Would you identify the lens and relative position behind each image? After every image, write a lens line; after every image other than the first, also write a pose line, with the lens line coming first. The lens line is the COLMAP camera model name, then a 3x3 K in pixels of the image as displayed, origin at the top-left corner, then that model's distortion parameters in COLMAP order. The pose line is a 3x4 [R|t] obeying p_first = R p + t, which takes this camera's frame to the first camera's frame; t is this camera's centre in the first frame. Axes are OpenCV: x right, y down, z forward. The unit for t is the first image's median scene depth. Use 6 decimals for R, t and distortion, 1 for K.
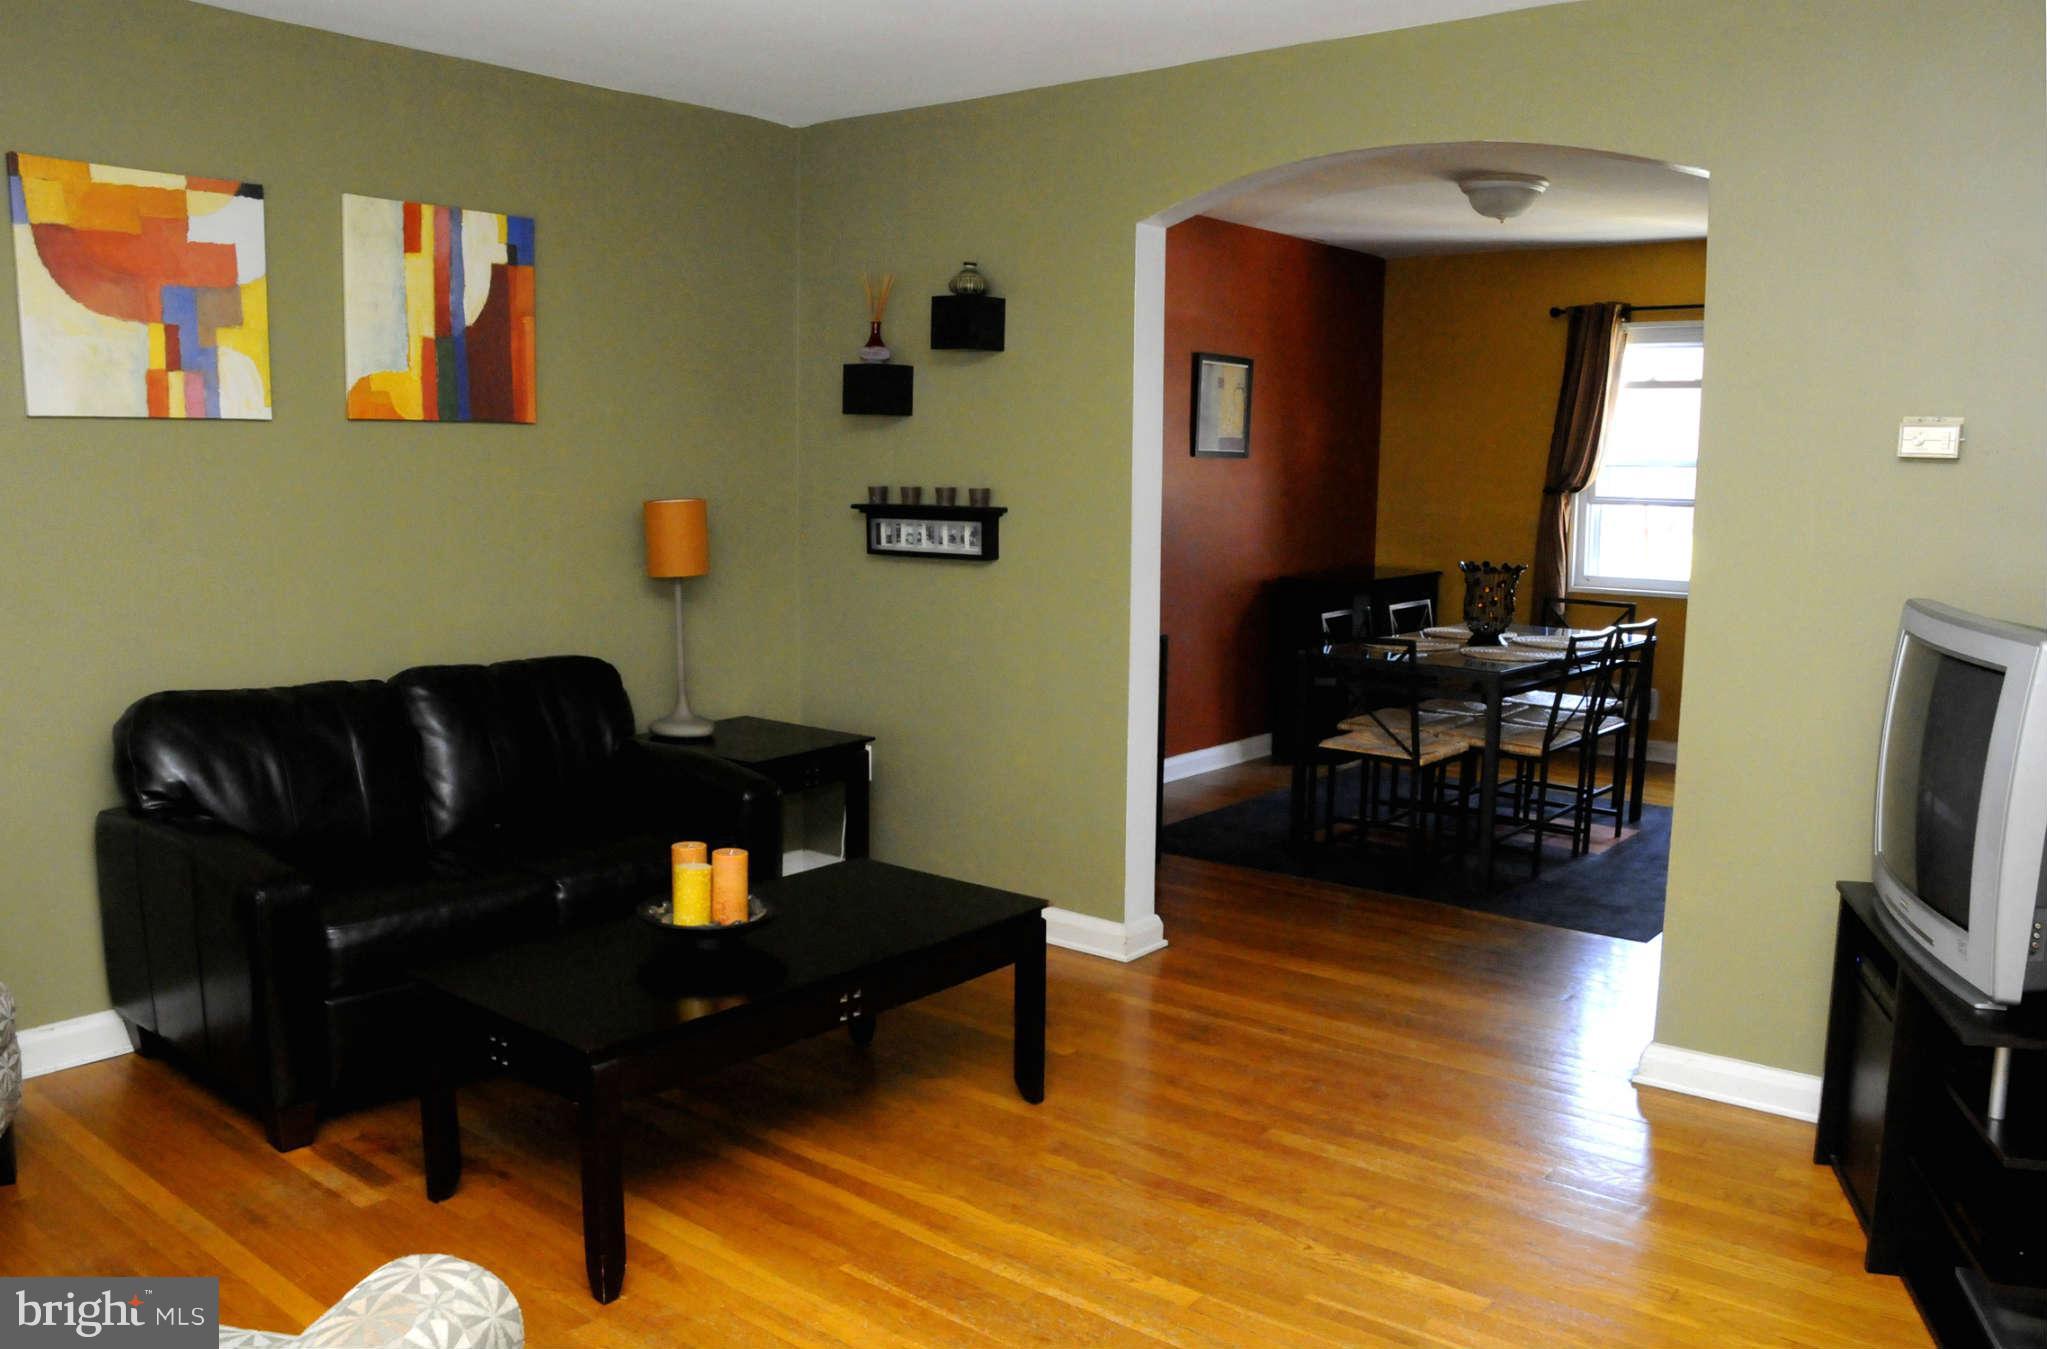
lens RADIAL K [[1615.8, 0, 1029.0], [0, 1615.8, 720.3], [0, 0, 1]] dist [-0.148964, 0.103667]
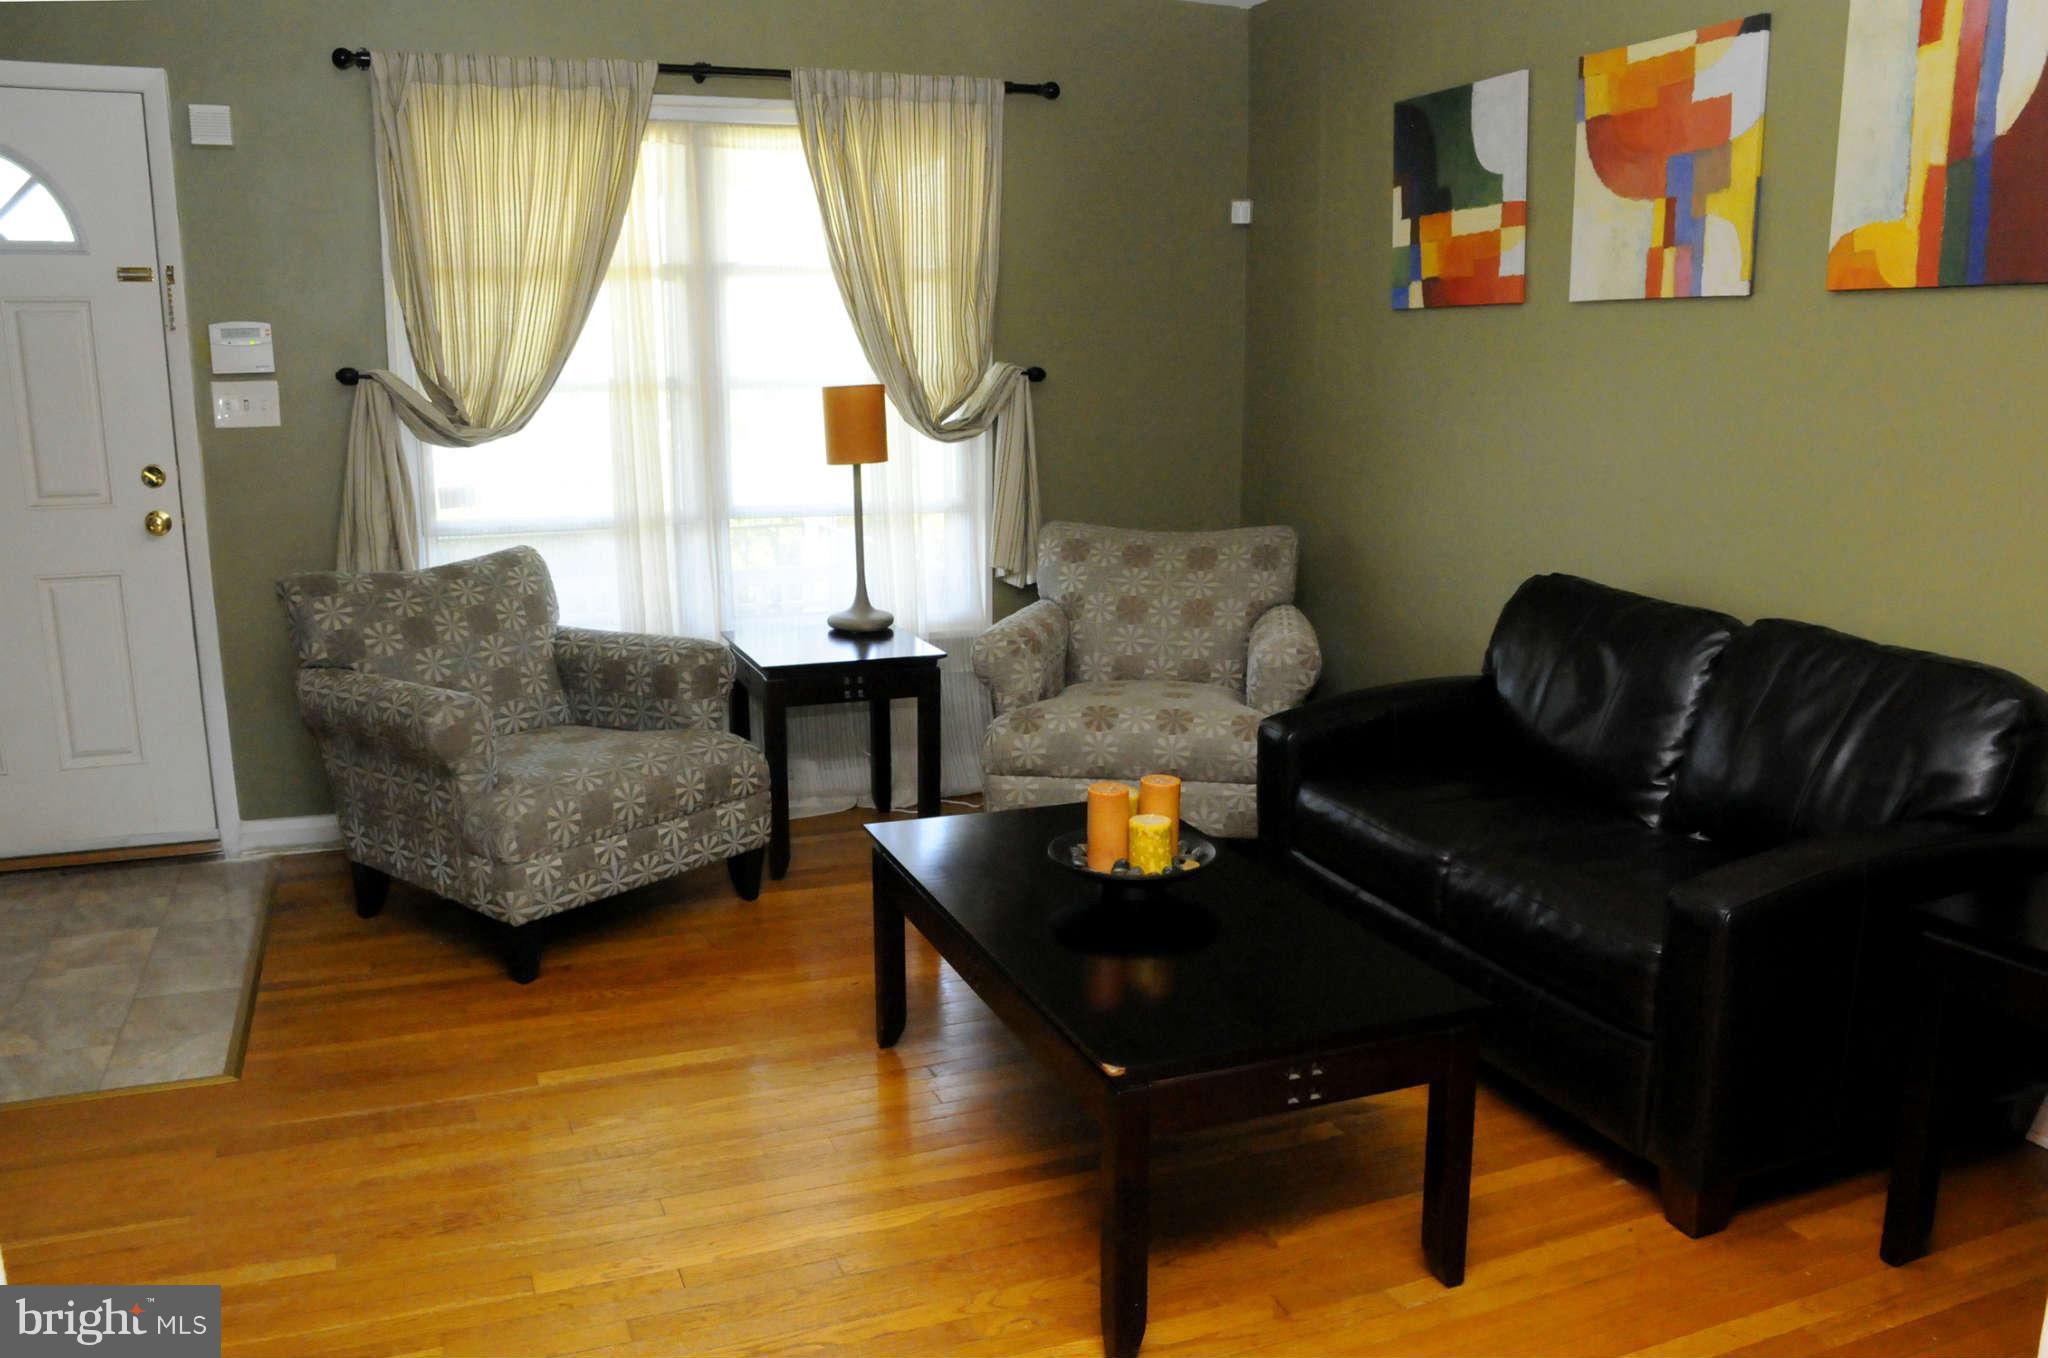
lens RADIAL K [[1614.1, 0, 1011.8], [0, 1614.1, 706.9], [0, 0, 1]] dist [-0.138620, 0.090482]
pose [[-0.504630, 0.169189, -0.846595, 0.433439], [-0.146913, 0.949479, 0.277320, -0.145393], [0.850744, 0.264320, -0.454279, 1.023003]]
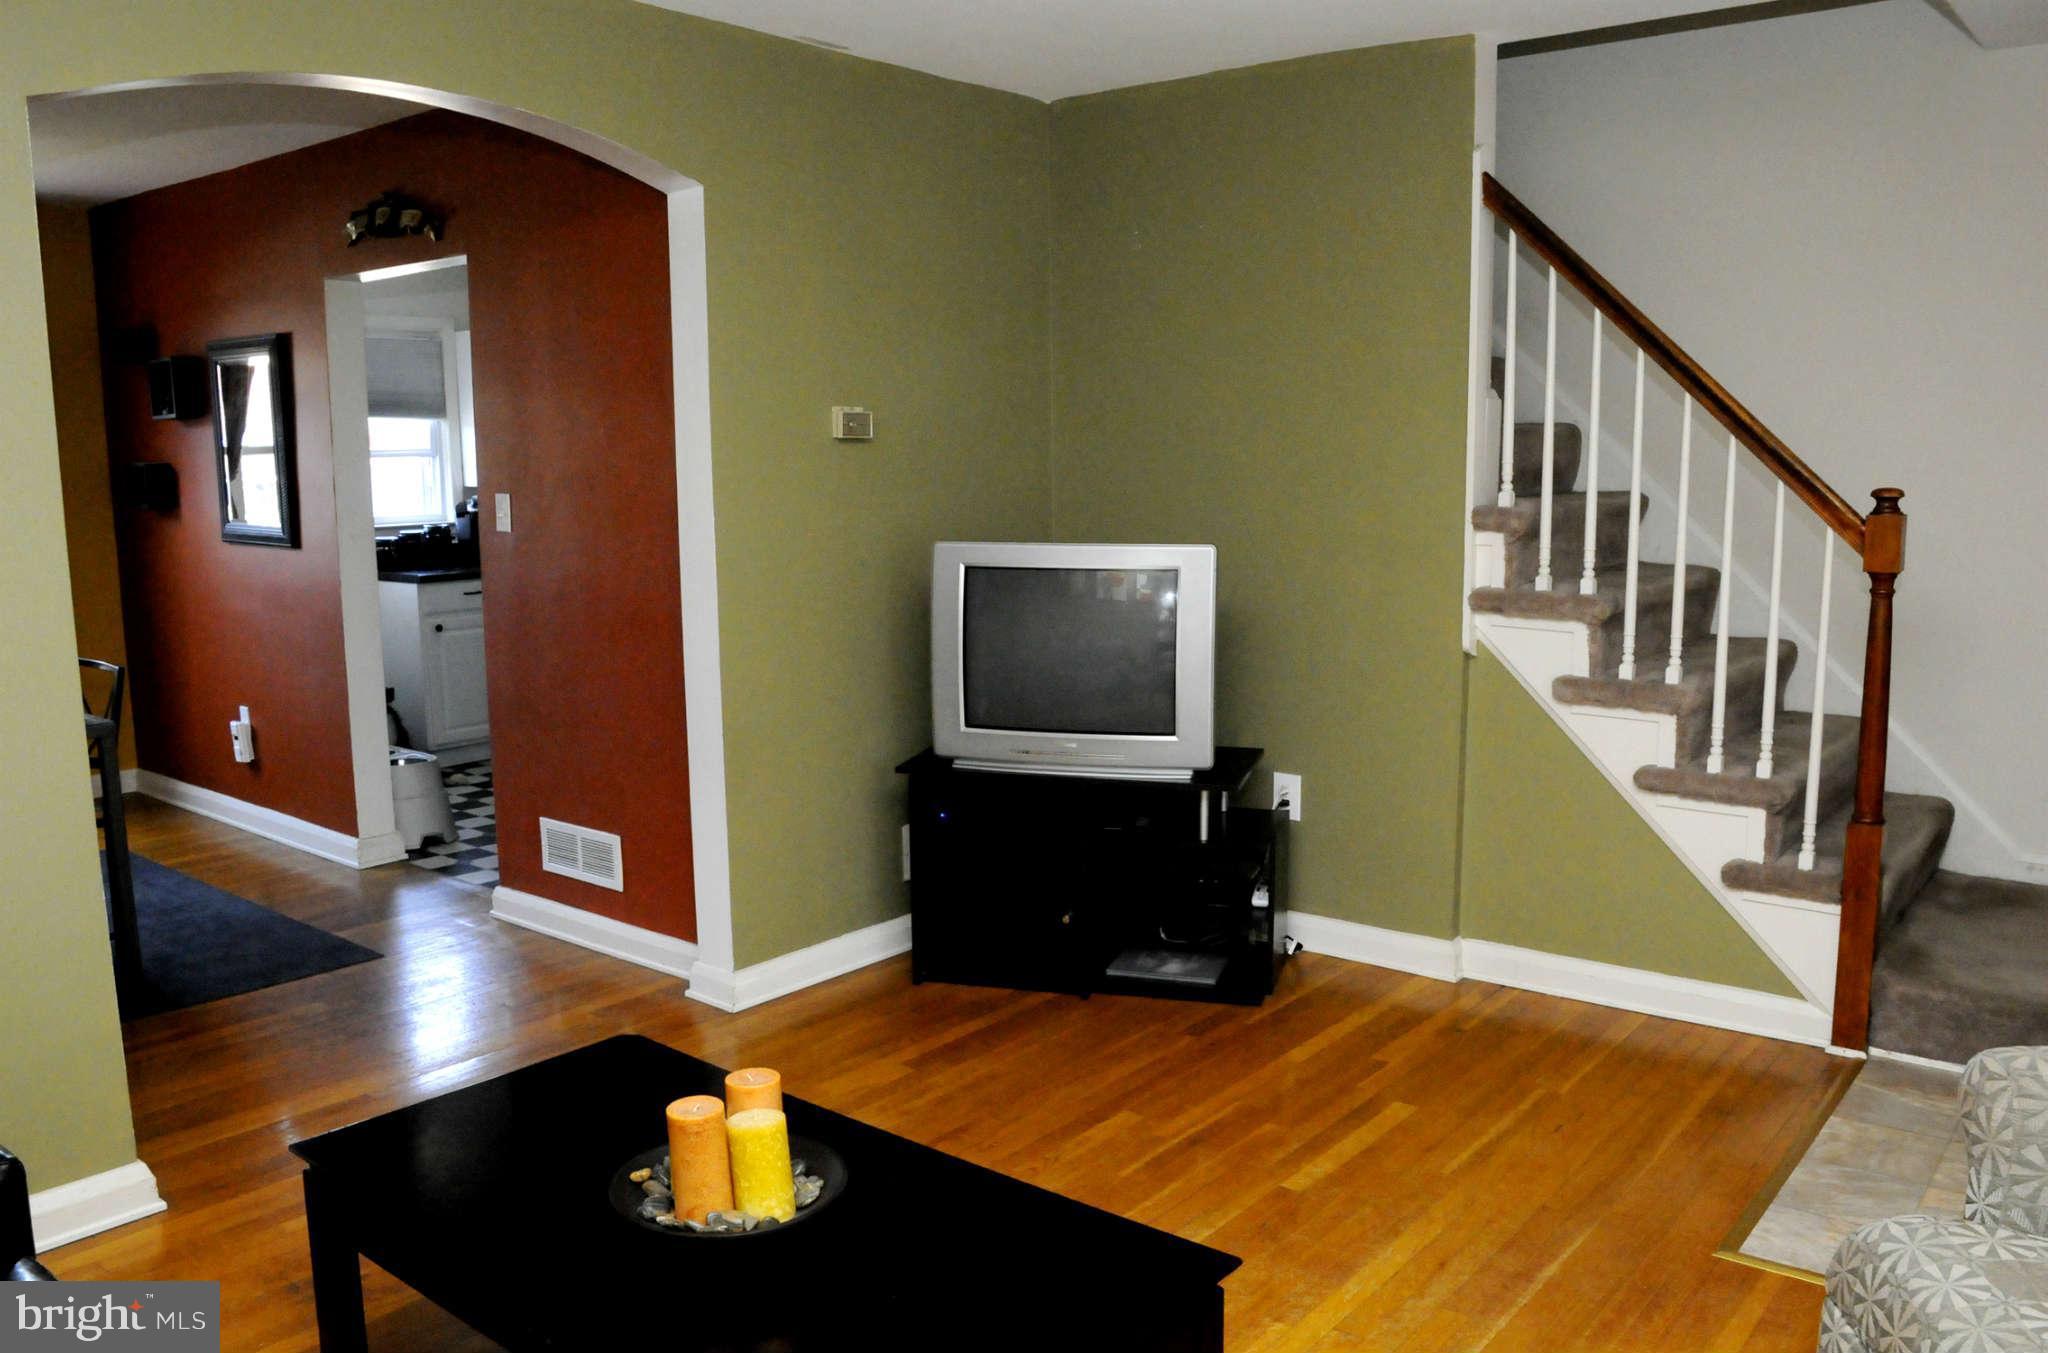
lens RADIAL K [[1616.6, 0, 1024.2], [0, 1616.6, 678.9], [0, 0, 1]] dist [-0.148964, 0.103667]
pose [[0.001554, -0.160257, 0.987074, -0.602567], [0.174093, 0.972045, 0.157543, -0.119555], [-0.984728, 0.171598, 0.029411, 0.654562]]
